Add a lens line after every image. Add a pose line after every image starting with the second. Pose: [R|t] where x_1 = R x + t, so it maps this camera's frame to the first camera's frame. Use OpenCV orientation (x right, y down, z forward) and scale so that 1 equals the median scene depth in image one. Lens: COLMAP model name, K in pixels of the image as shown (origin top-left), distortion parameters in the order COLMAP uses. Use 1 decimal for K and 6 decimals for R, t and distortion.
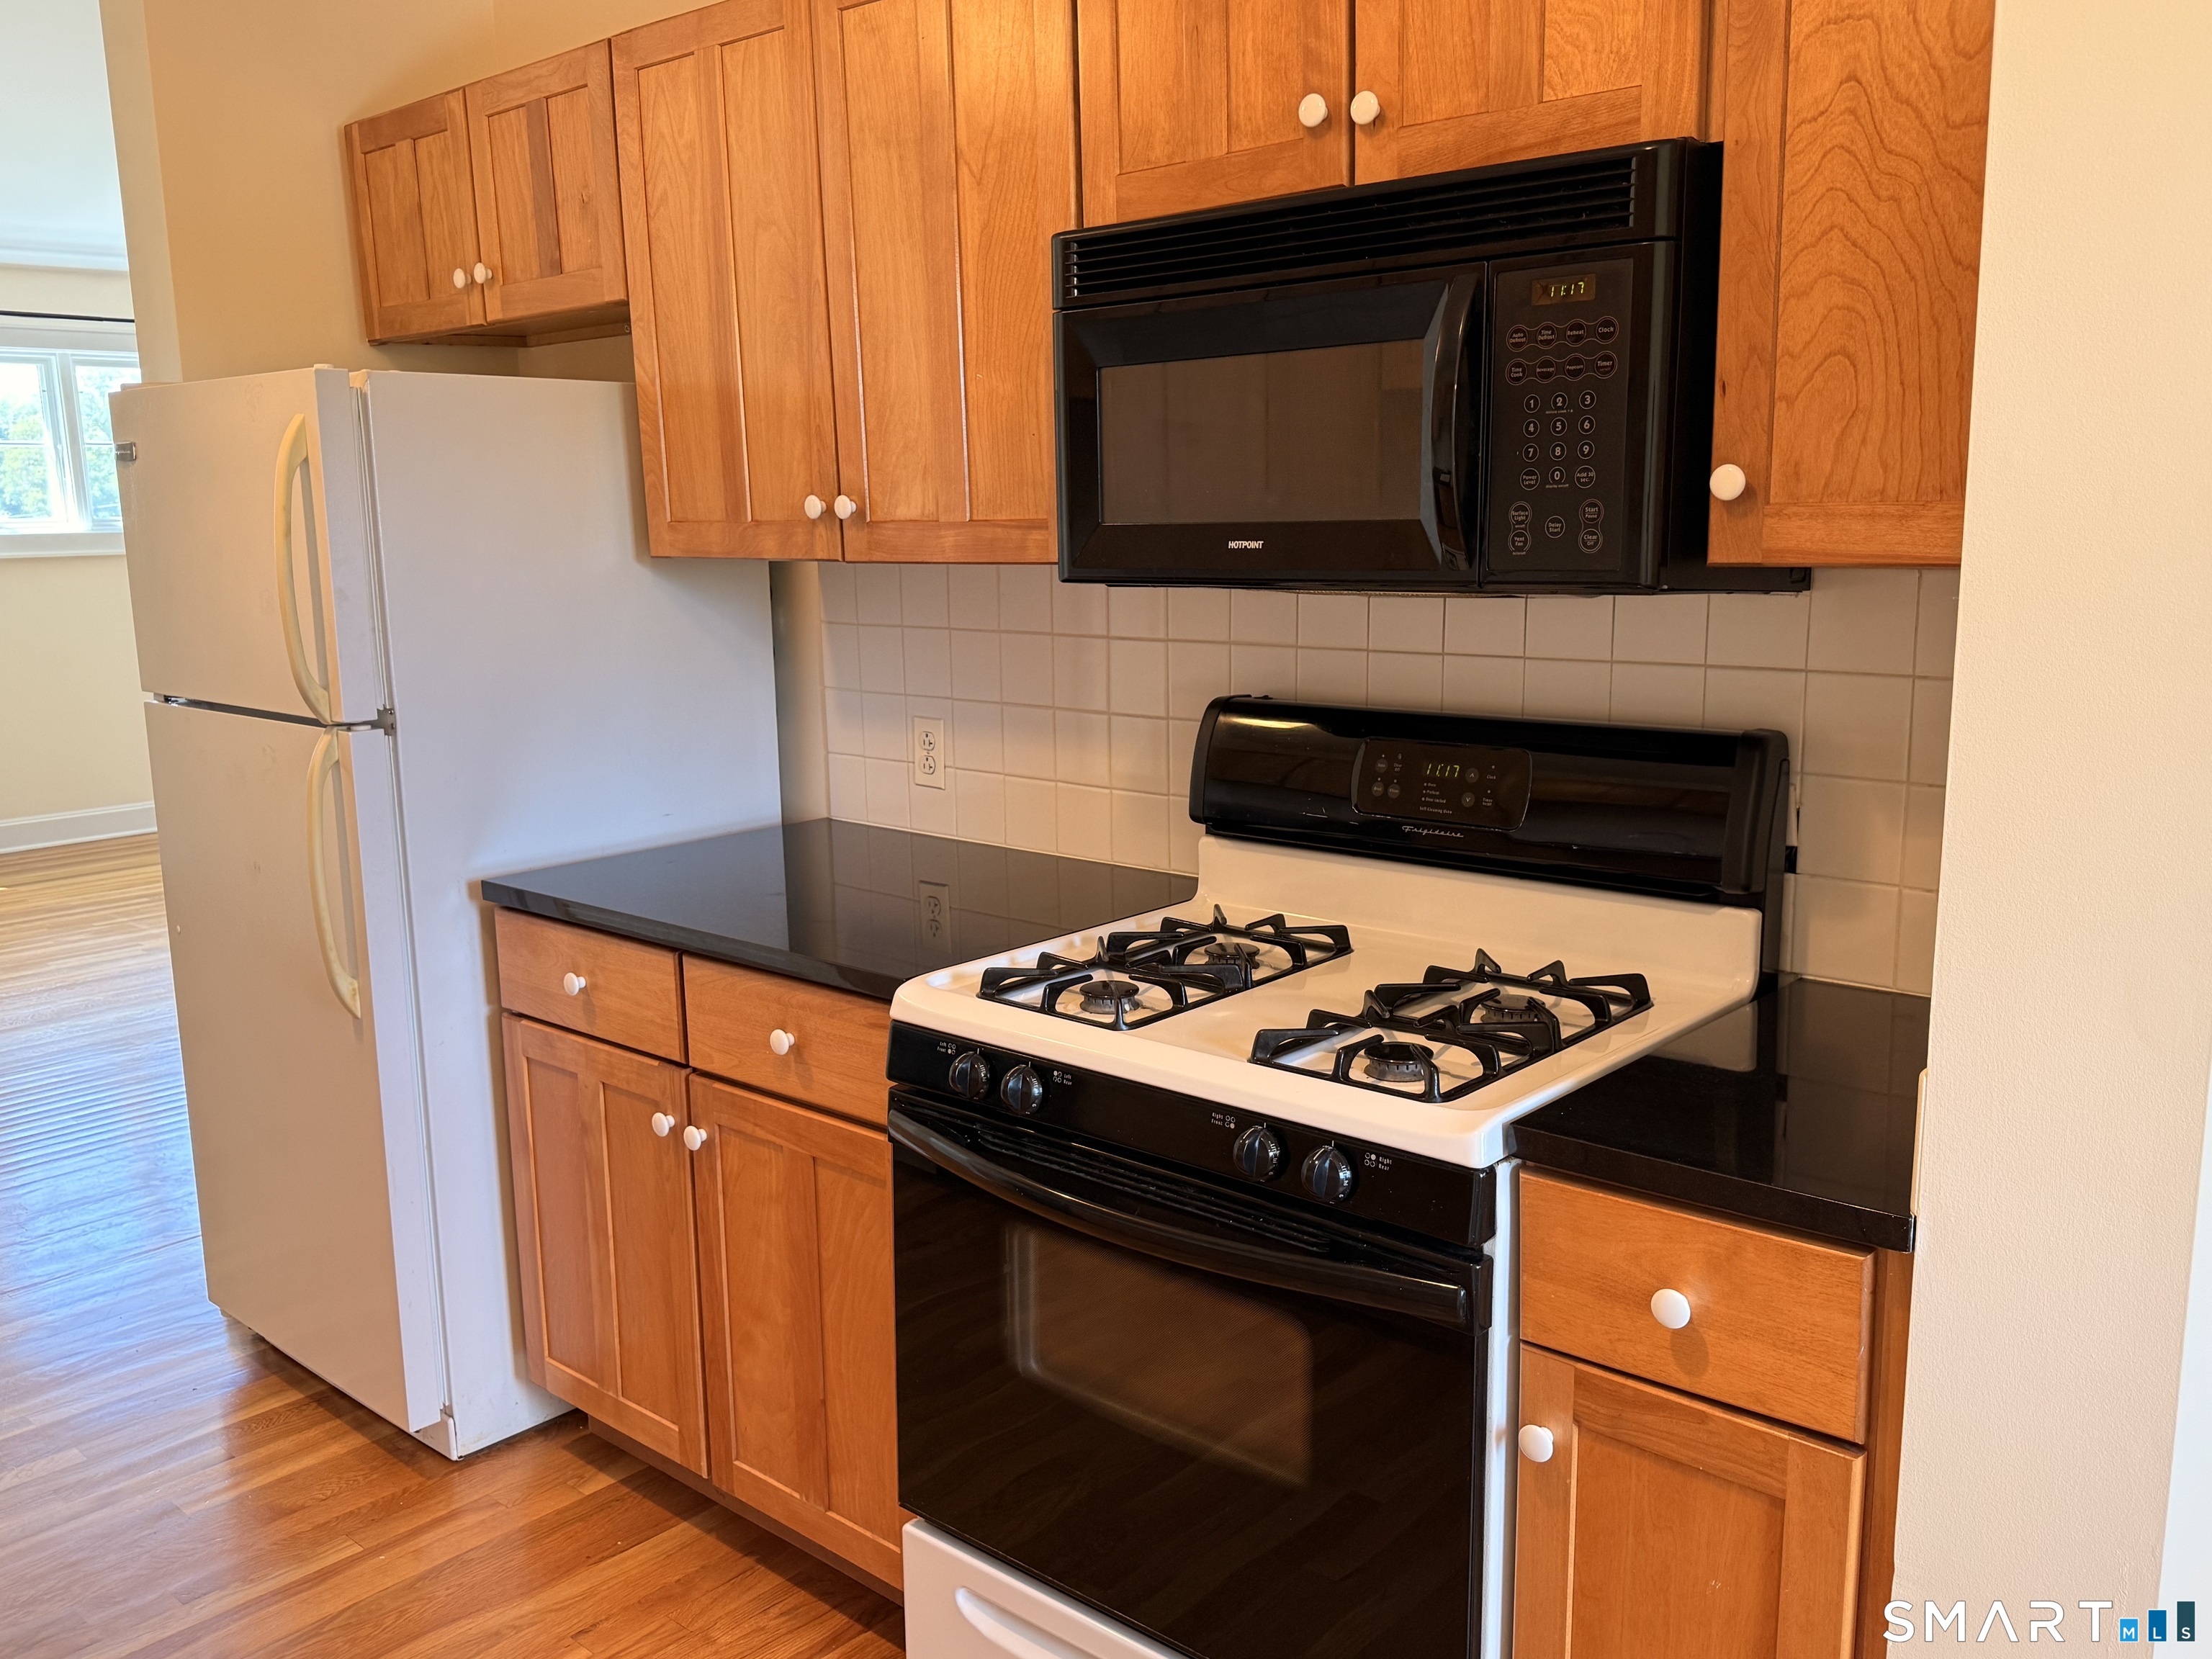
lens RADIAL K [[1815.5, 0, 1101.0], [0, 1815.5, 828.9], [0, 0, 1]] dist [0.156057, -0.293705]
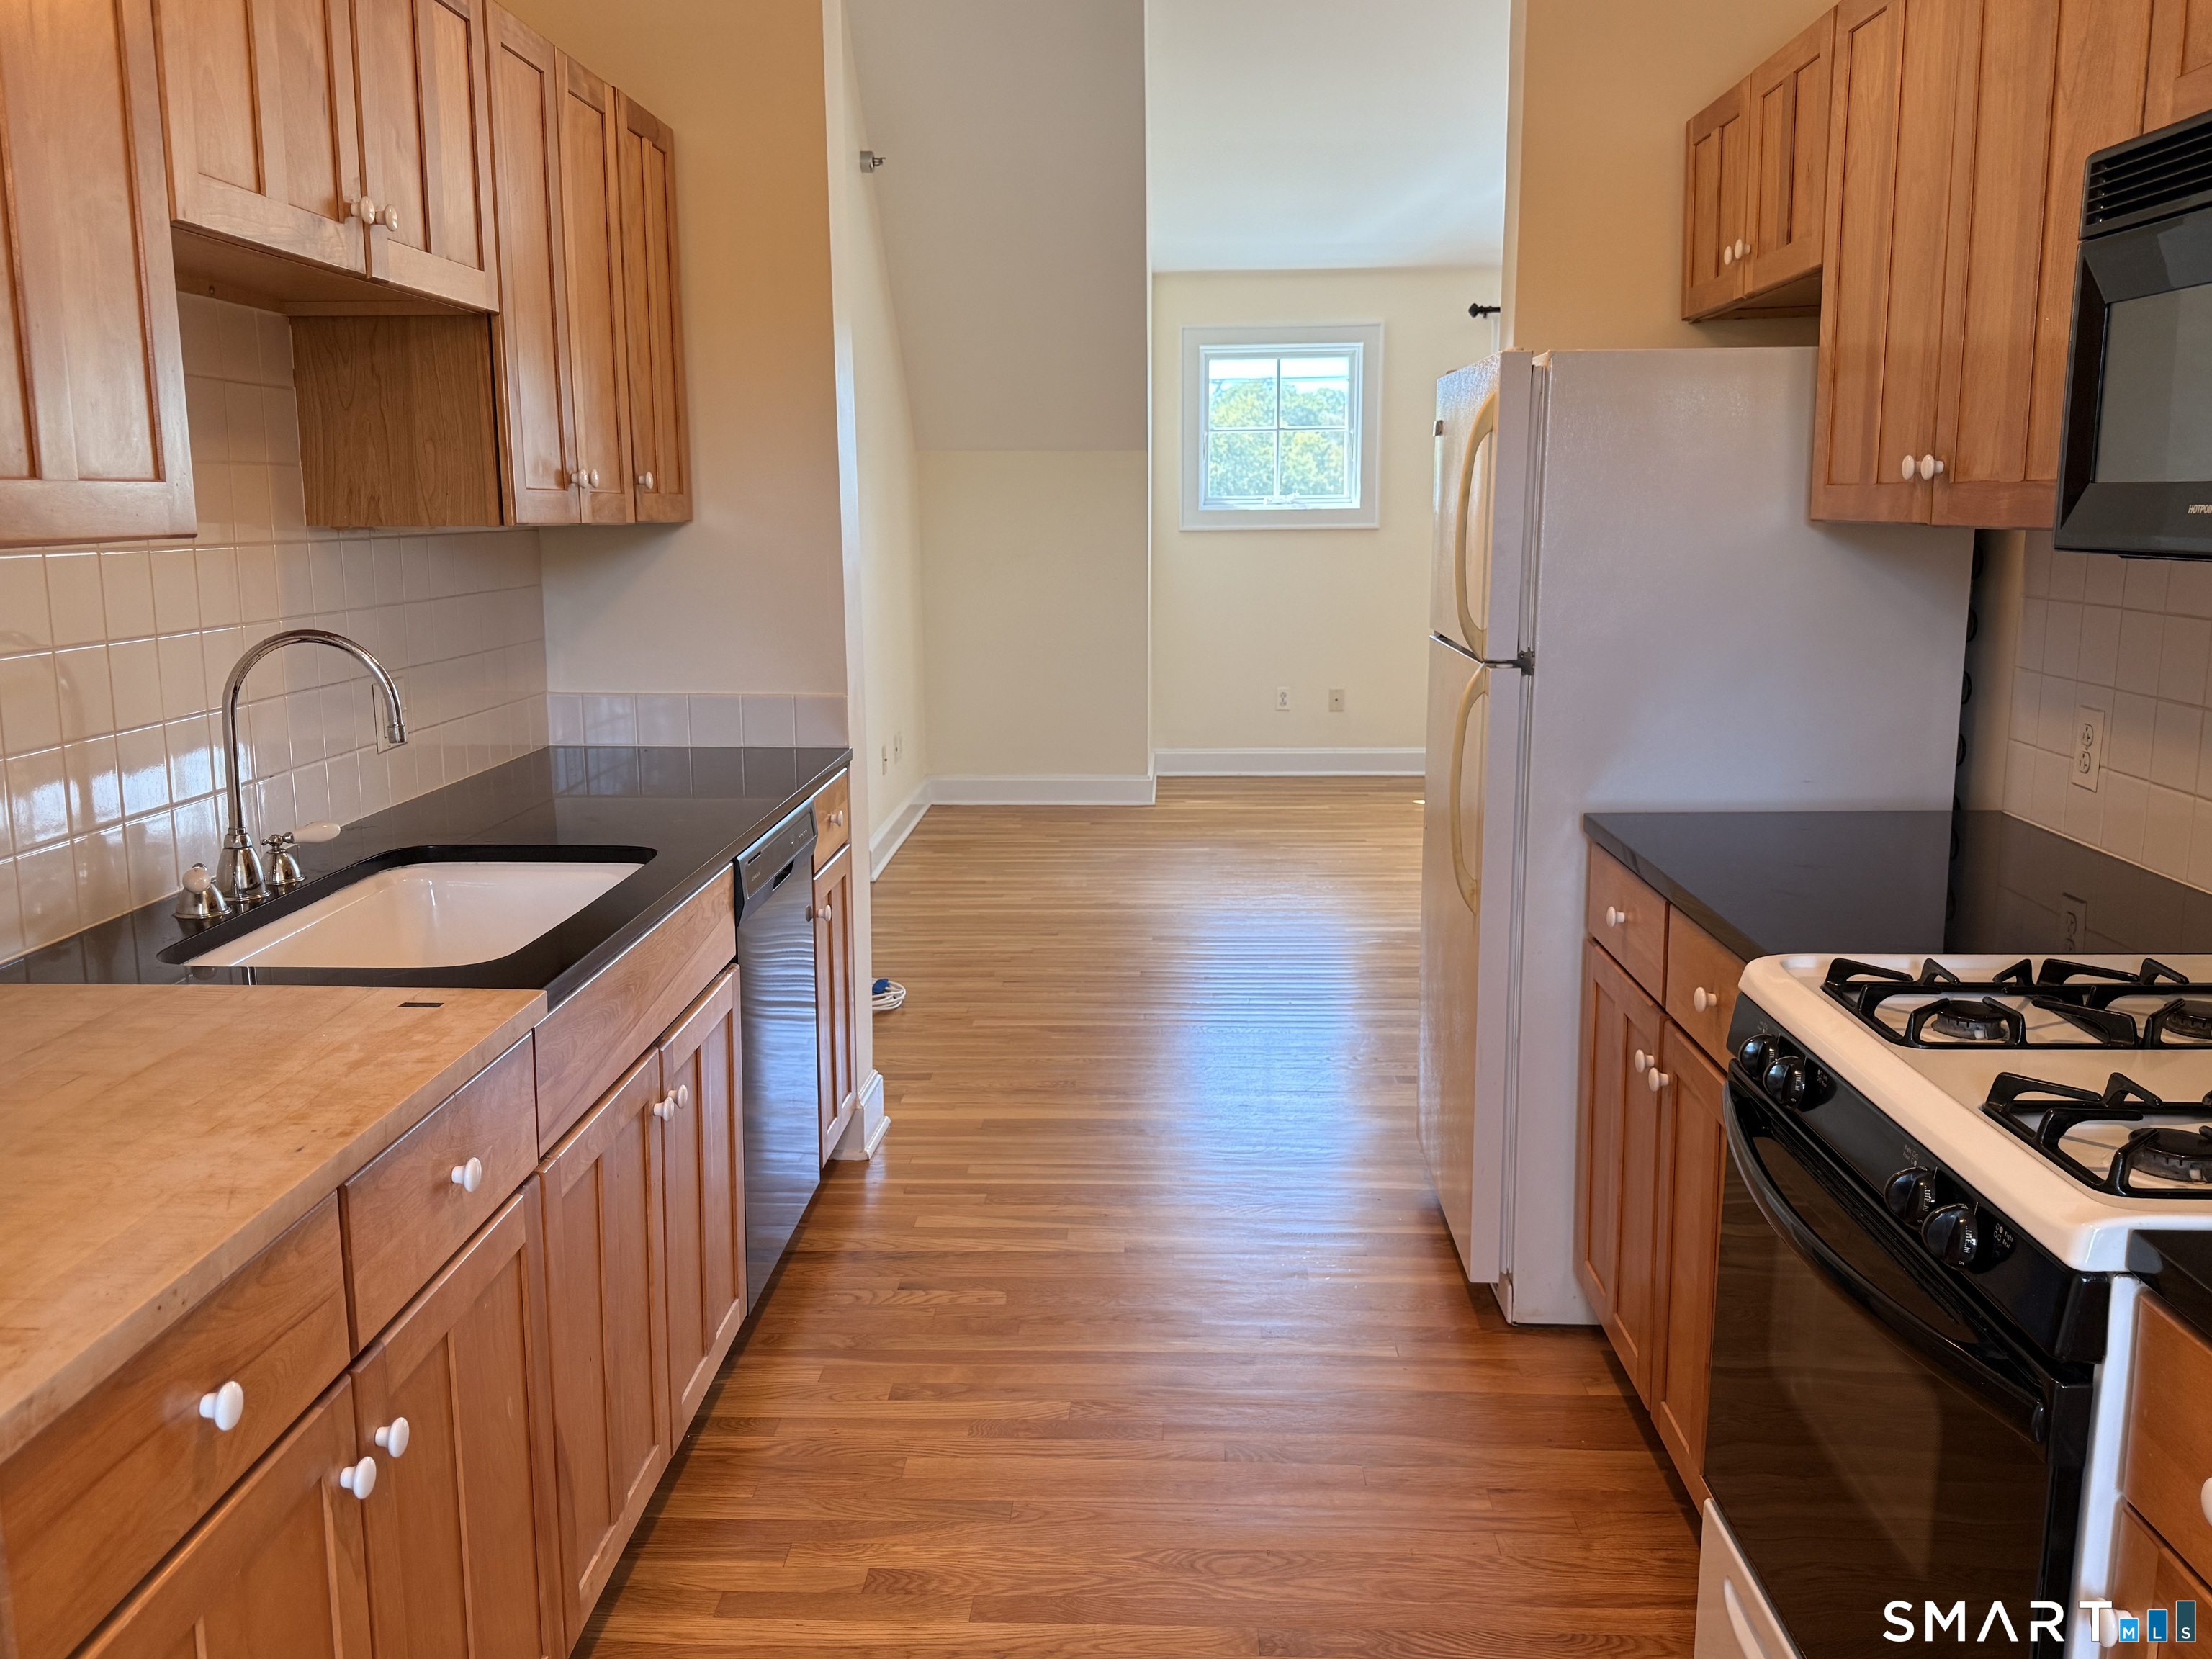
lens RADIAL K [[1815.5, 0, 1101.0], [0, 1815.5, 828.9], [0, 0, 1]] dist [0.156057, -0.293705]
pose [[0.630112, 0.148411, -0.762190, 0.318936], [-0.139783, 0.987210, 0.076665, -0.006532], [0.763819, 0.058234, 0.642798, 0.076727]]
